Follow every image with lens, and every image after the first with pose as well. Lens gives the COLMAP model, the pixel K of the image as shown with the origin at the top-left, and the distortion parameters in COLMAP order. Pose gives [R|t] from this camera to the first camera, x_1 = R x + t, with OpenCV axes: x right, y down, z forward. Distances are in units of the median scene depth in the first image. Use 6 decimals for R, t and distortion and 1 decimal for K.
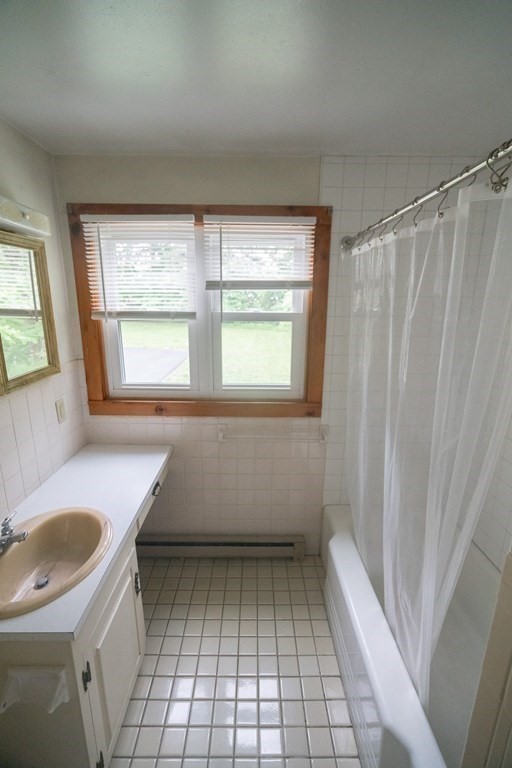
lens RADIAL K [[344.5, 0, 256.7], [0, 344.5, 382.8], [0, 0, 1]] dist [-0.008380, 0.002881]
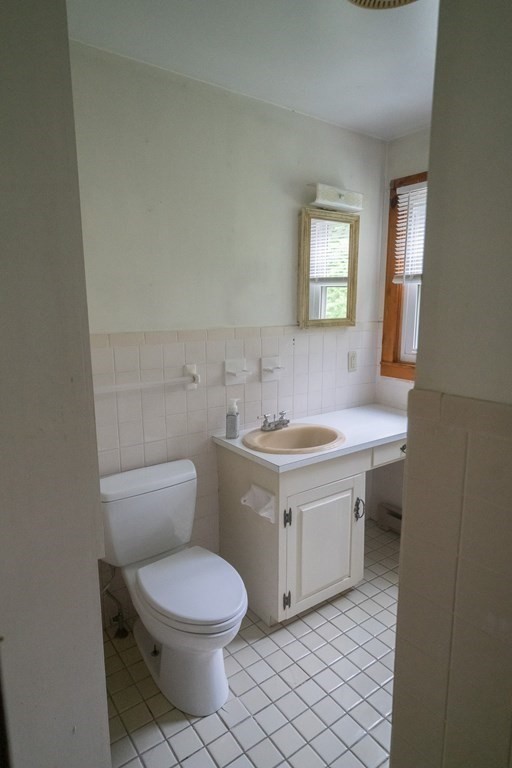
lens RADIAL K [[457.4, 0, 254.1], [0, 457.4, 383.5], [0, 0, 1]] dist [-0.003164, -0.000575]
pose [[0.580854, 0.135634, -0.802628, 0.498135], [-0.193099, 0.980835, 0.026005, 0.185729], [0.790773, 0.139881, 0.595913, -0.167005]]
